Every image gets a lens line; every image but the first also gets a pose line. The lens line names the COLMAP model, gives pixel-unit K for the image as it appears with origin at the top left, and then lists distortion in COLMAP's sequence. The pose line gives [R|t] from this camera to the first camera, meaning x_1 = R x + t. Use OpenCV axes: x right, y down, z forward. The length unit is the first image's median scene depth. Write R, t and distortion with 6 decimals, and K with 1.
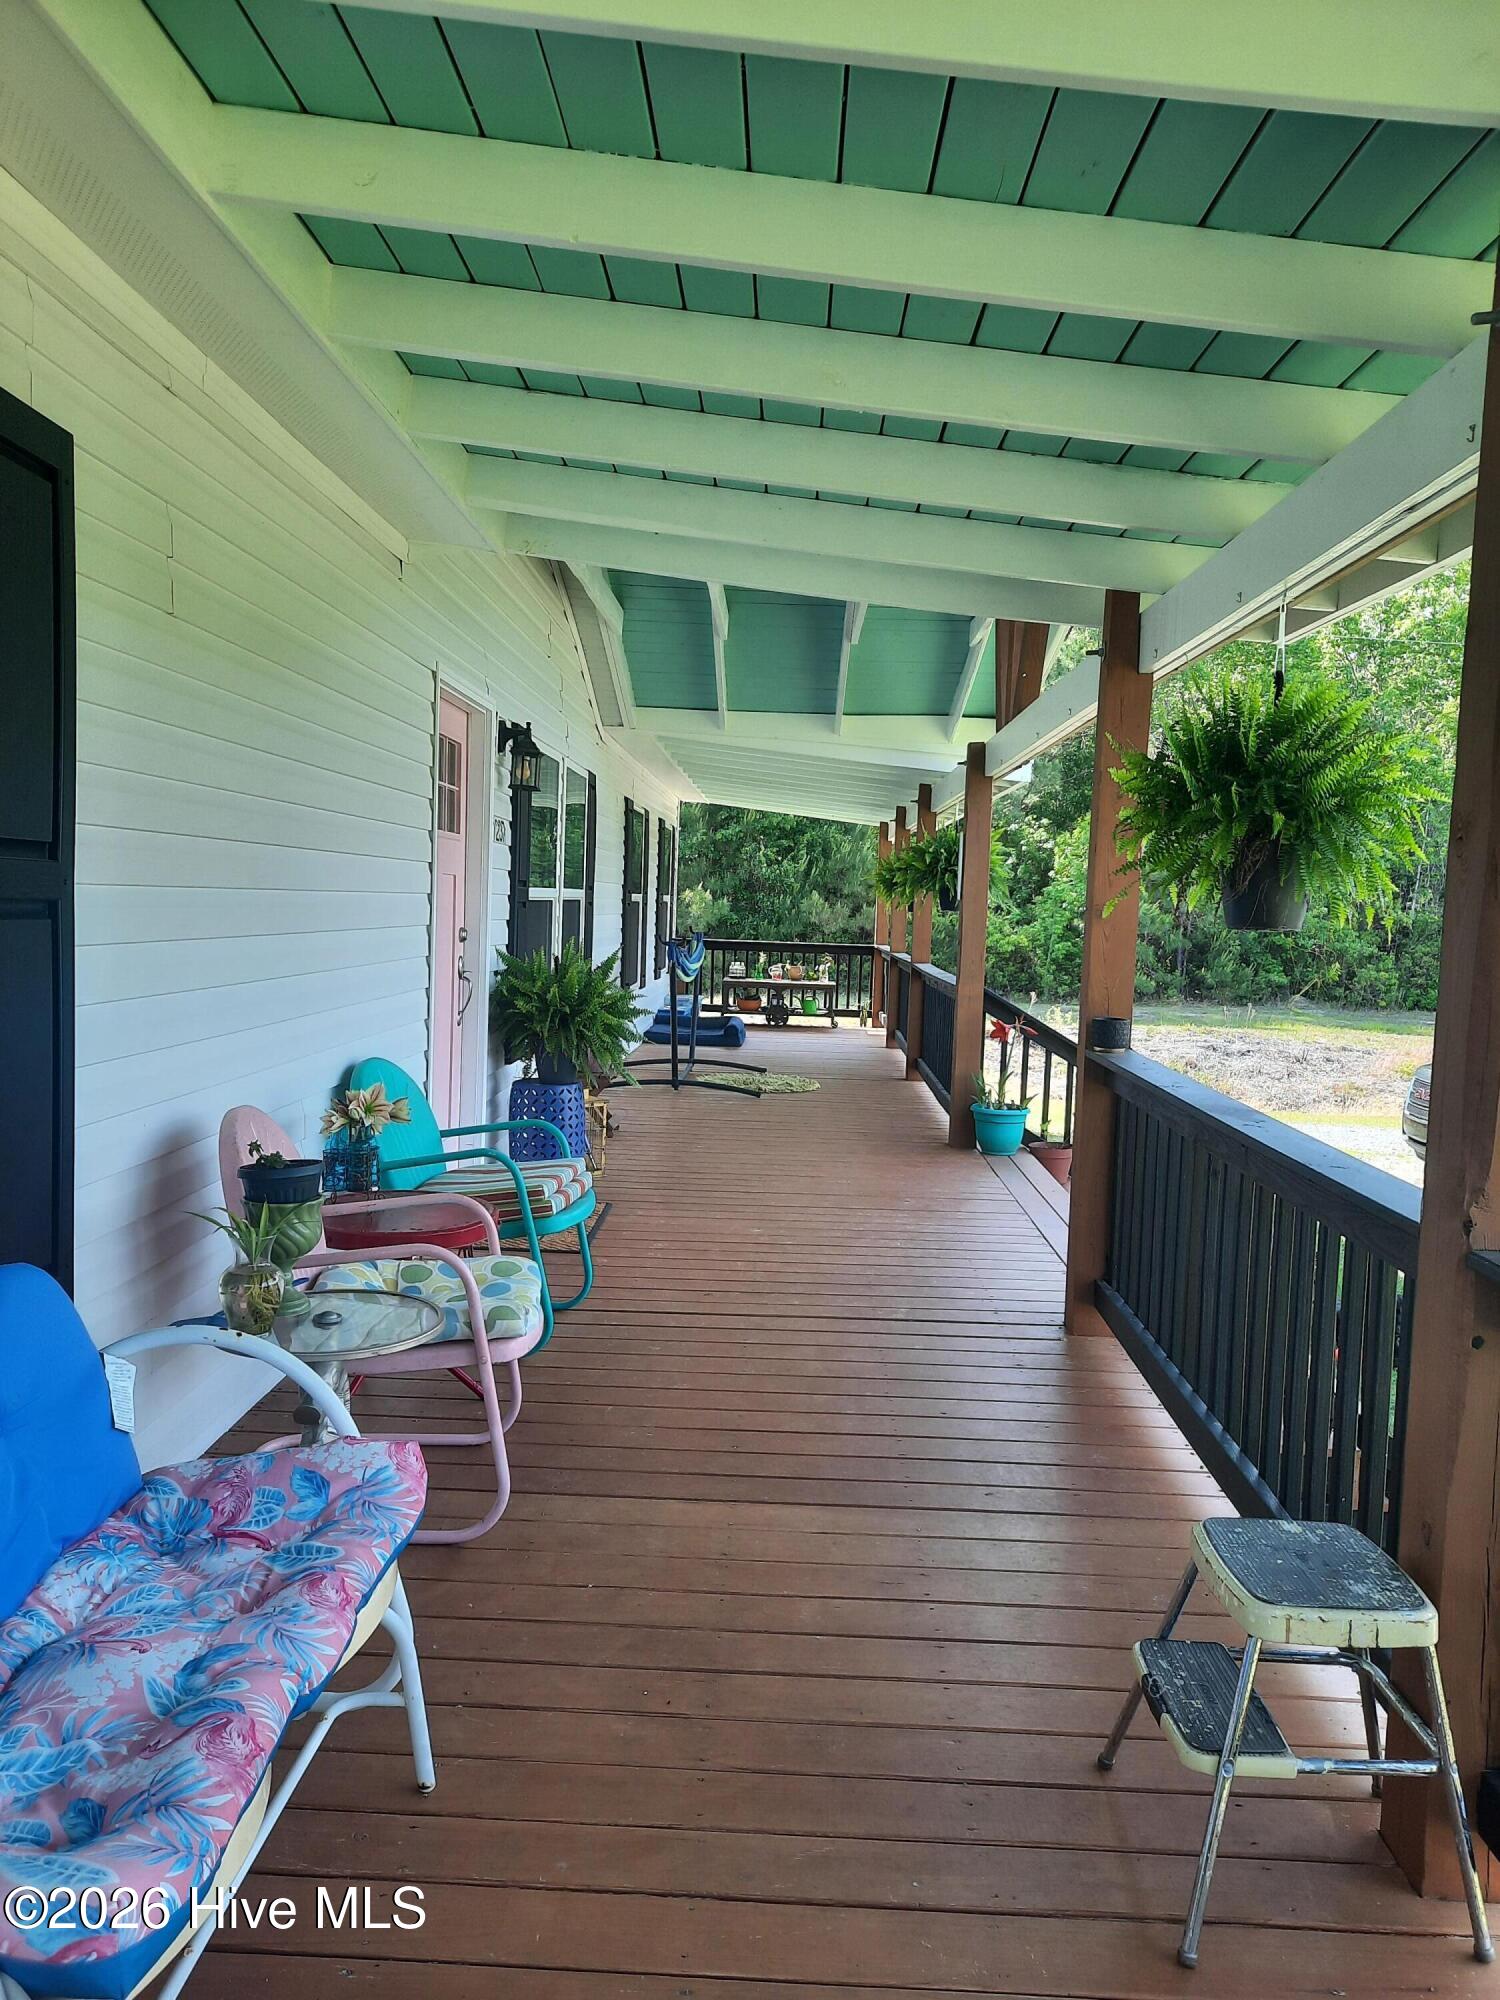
lens RADIAL K [[1473.2, 0, 756.4], [0, 1473.2, 993.6], [0, 0, 1]] dist [0.062417, -0.062232]
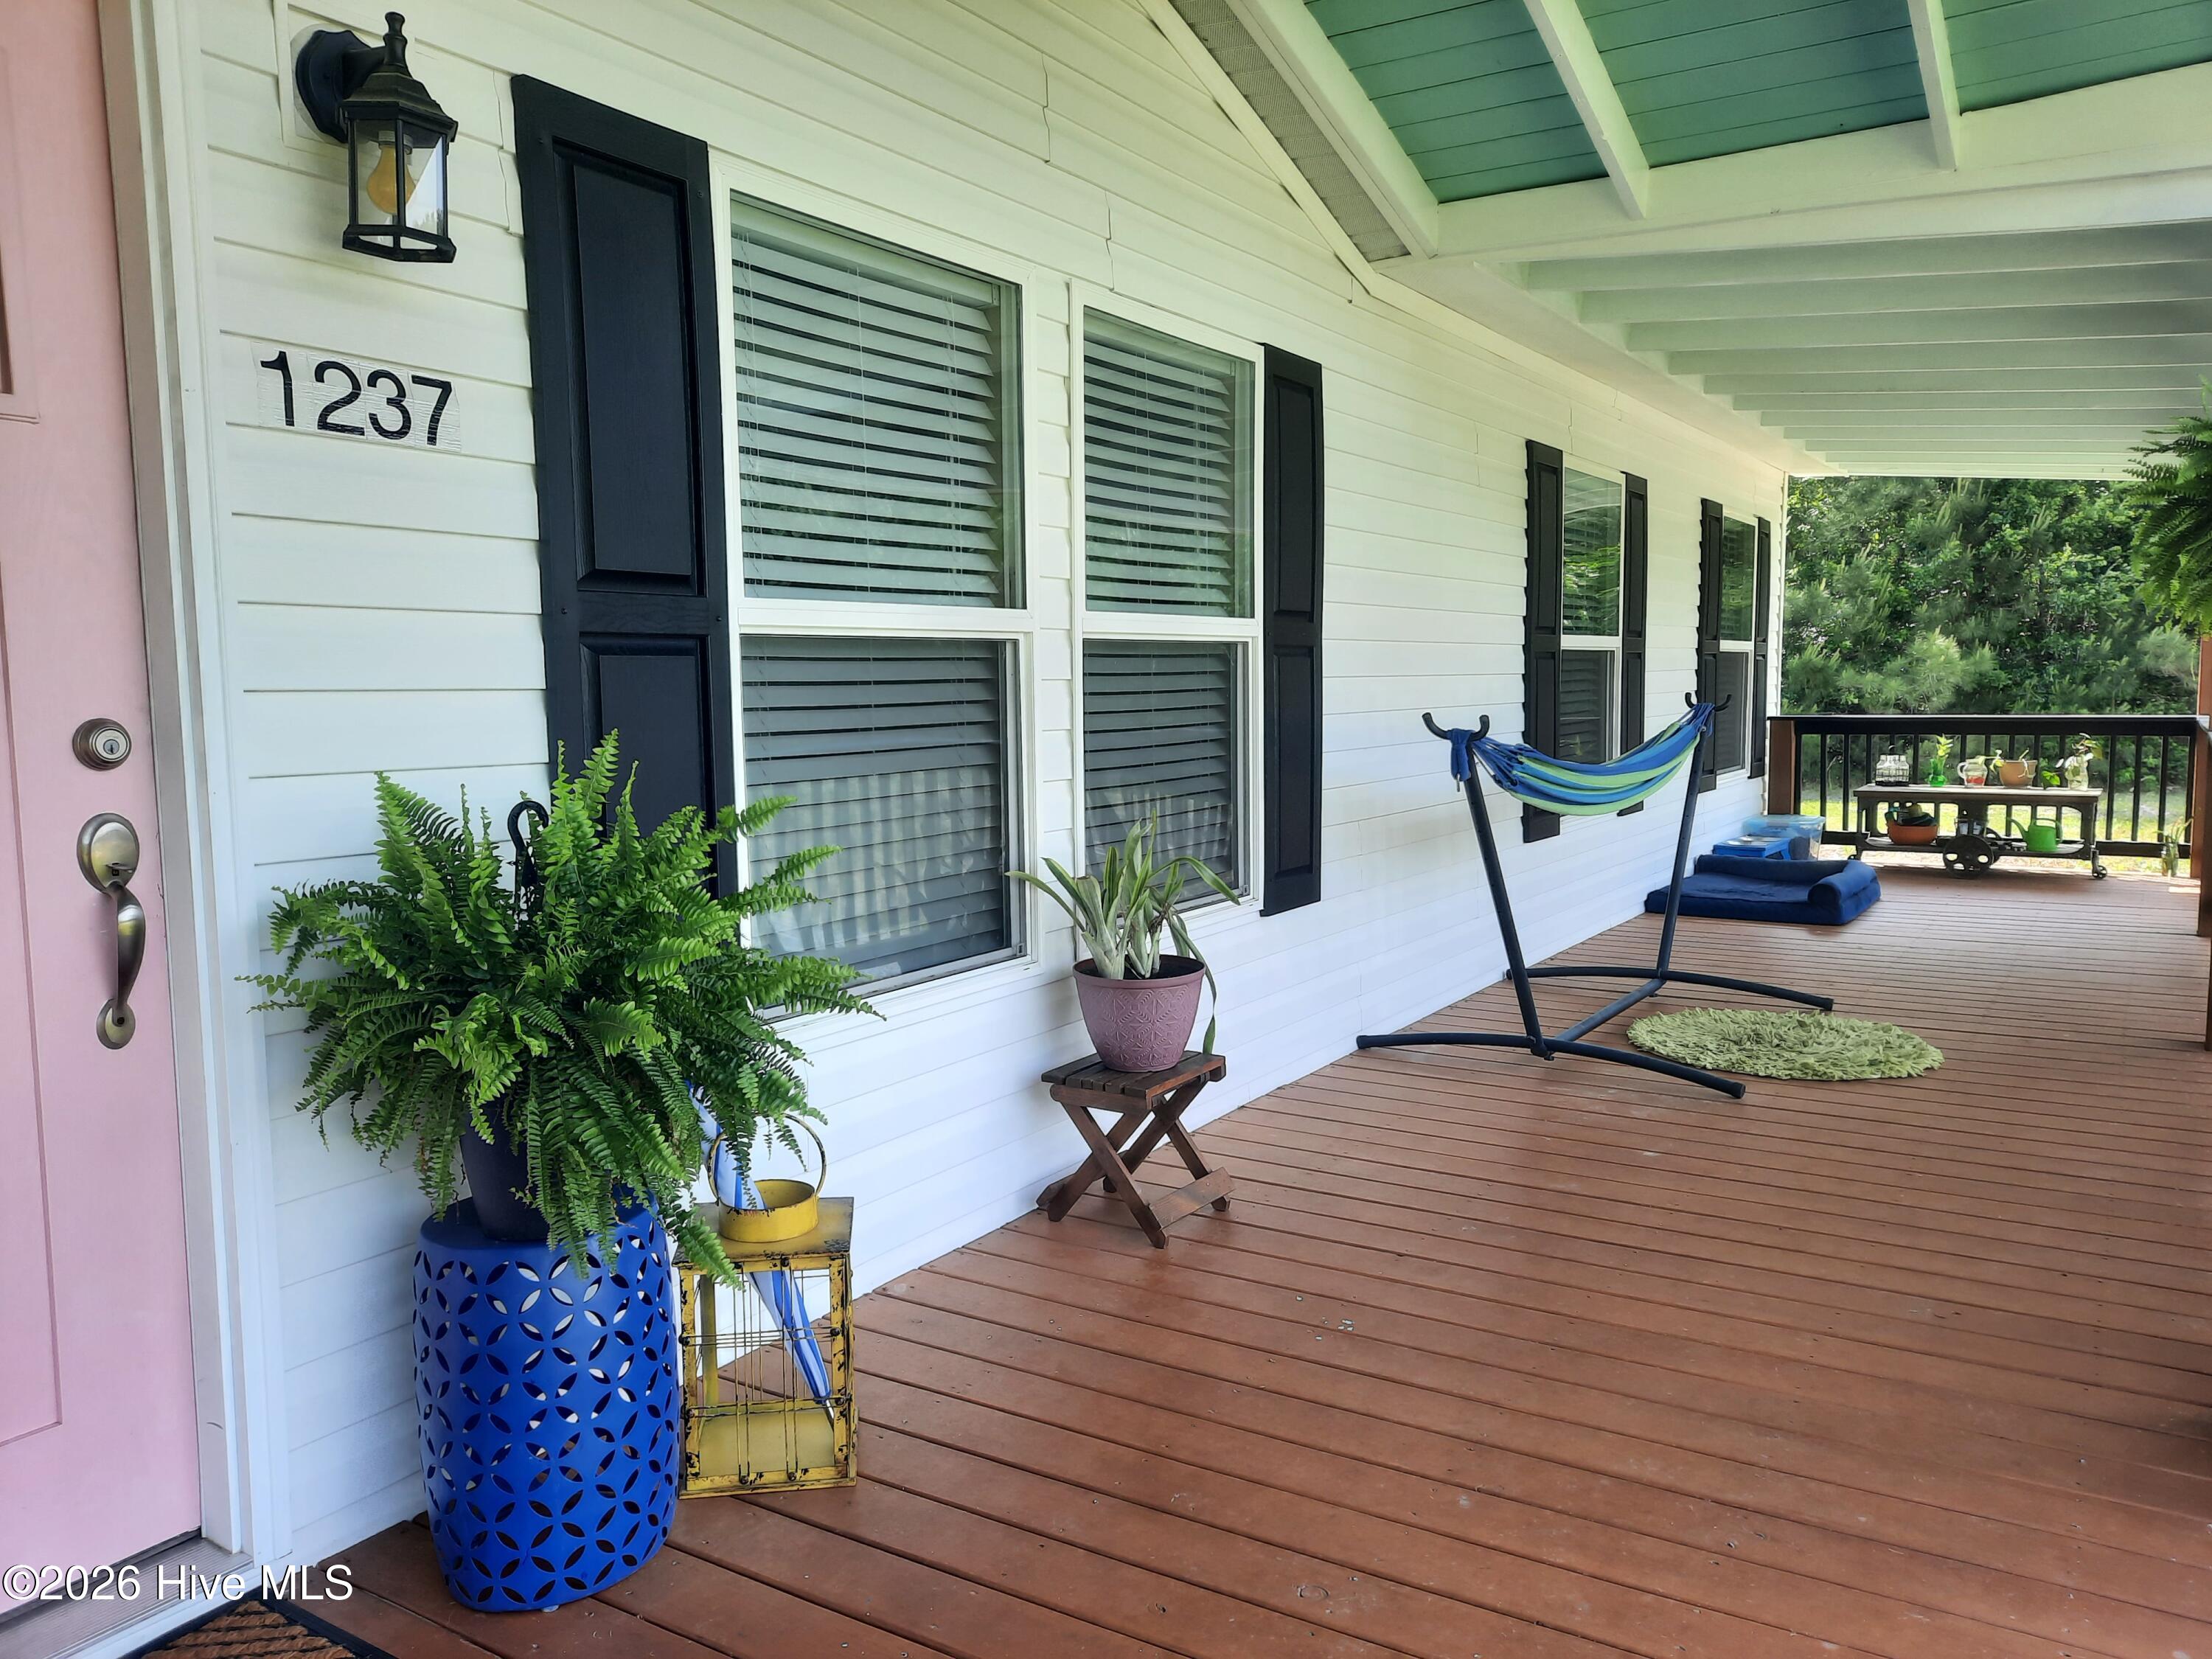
lens RADIAL K [[1629.3, 0, 1099.2], [0, 1629.3, 827.7], [0, 0, 1]] dist [0.062417, -0.062232]
pose [[0.853130, 0.002965, -0.521691, 0.056492], [0.010366, 0.999690, 0.022633, -0.011495], [0.521596, -0.024717, 0.852834, 0.322823]]
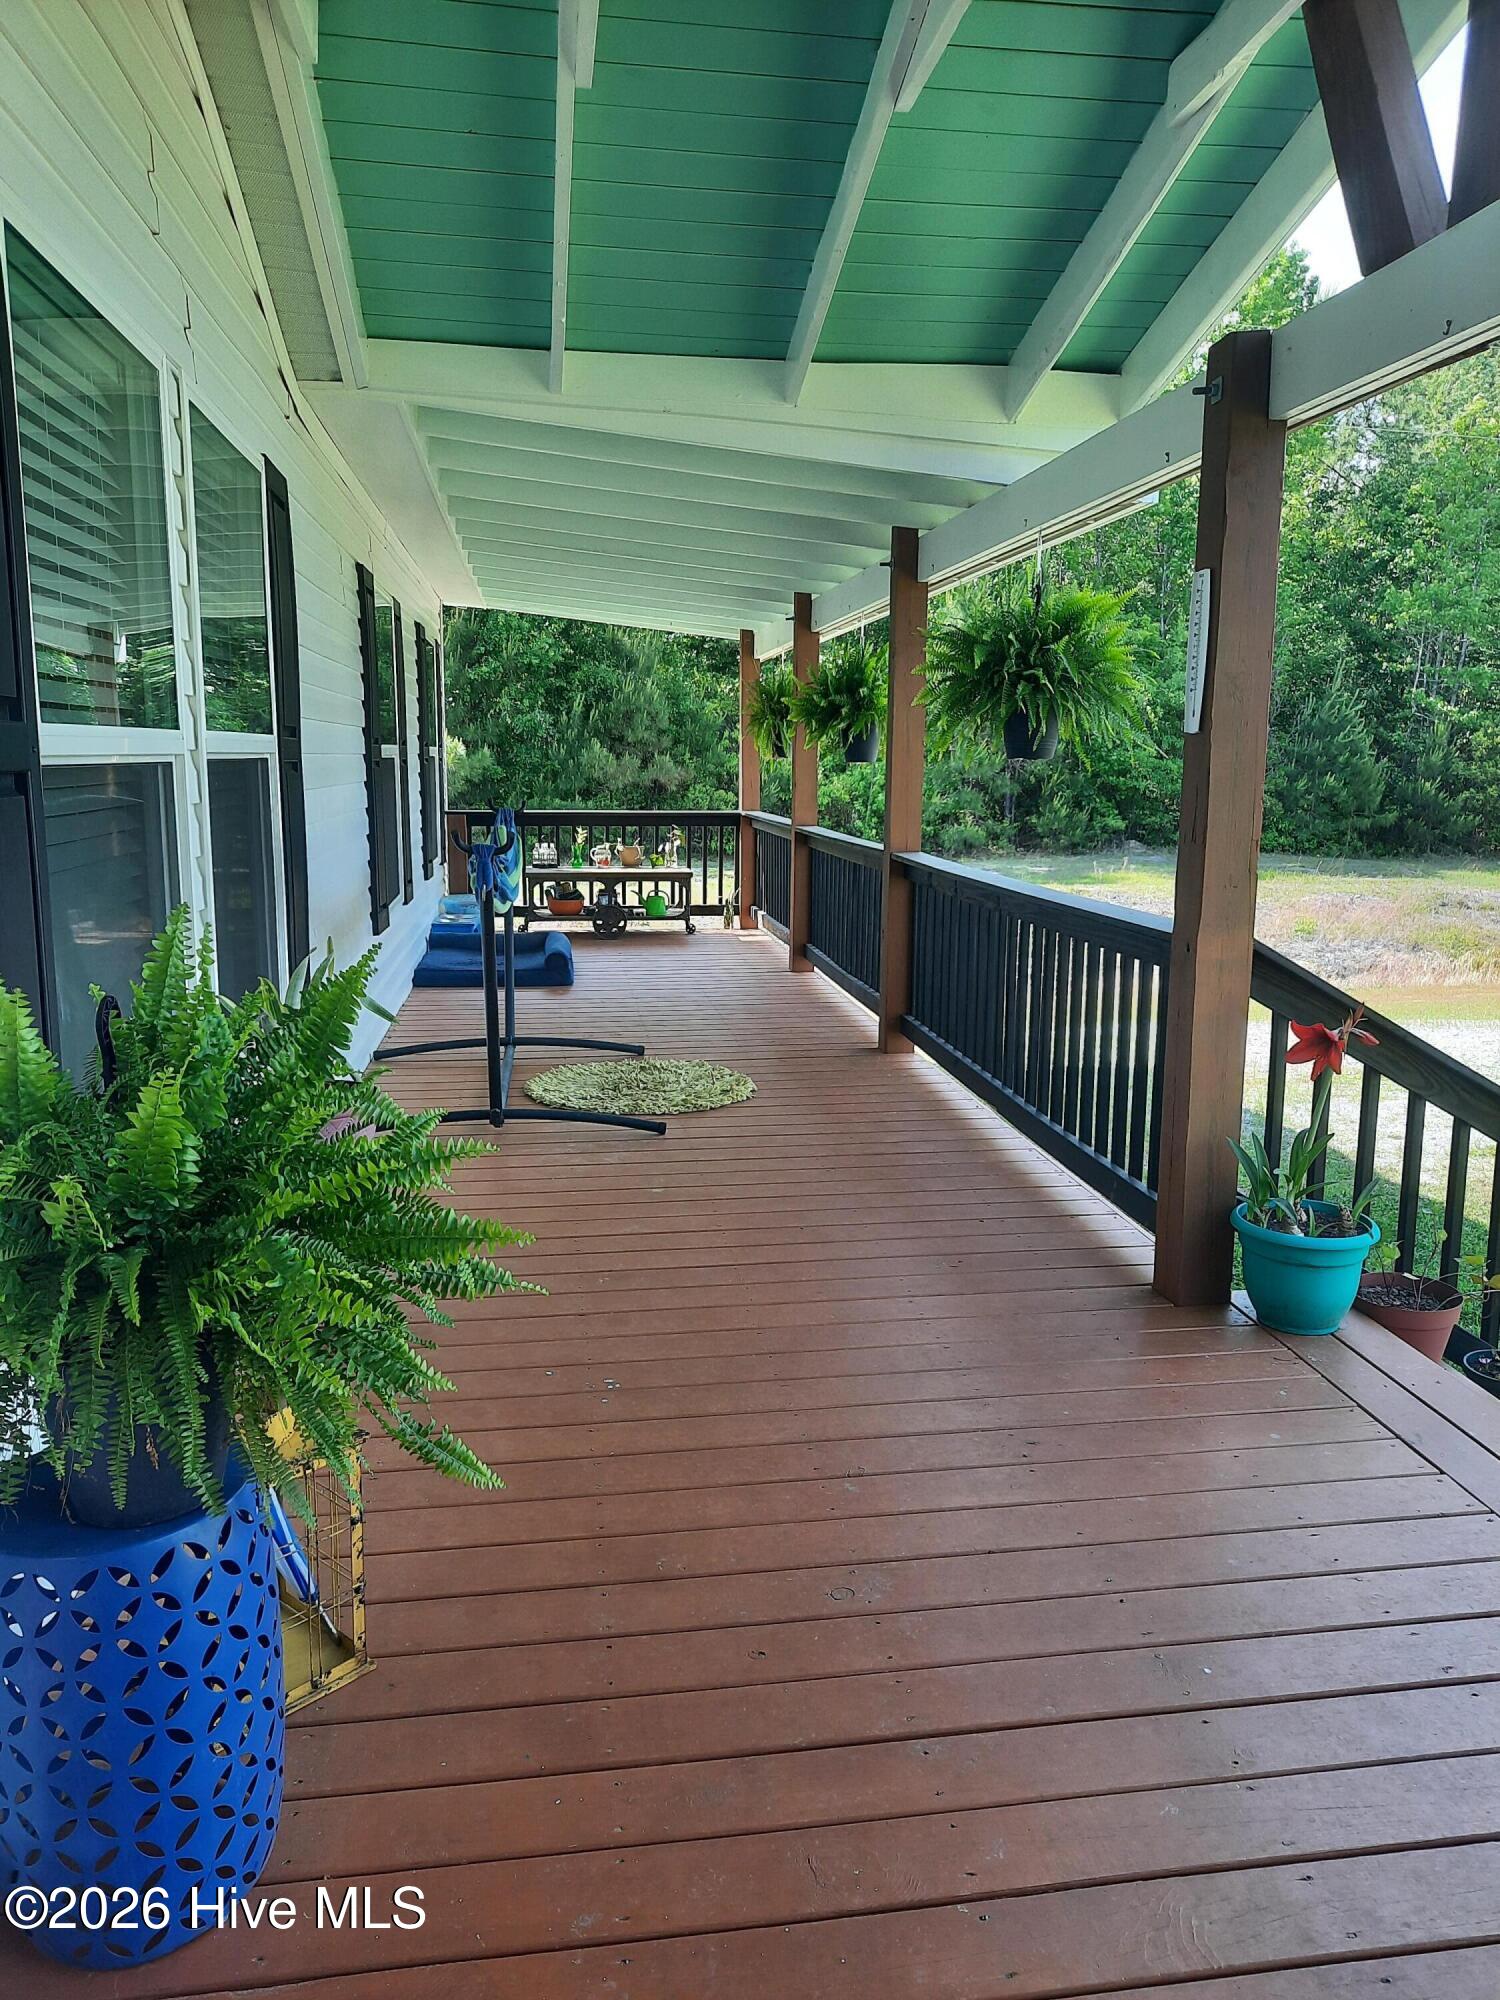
lens RADIAL K [[1473.2, 0, 756.4], [0, 1473.2, 993.6], [0, 0, 1]] dist [0.062417, -0.062232]
pose [[0.985890, -0.053753, 0.158529, -0.028638], [0.037443, 0.993858, 0.104134, -0.019952], [-0.163153, -0.096729, 0.981848, 0.308709]]
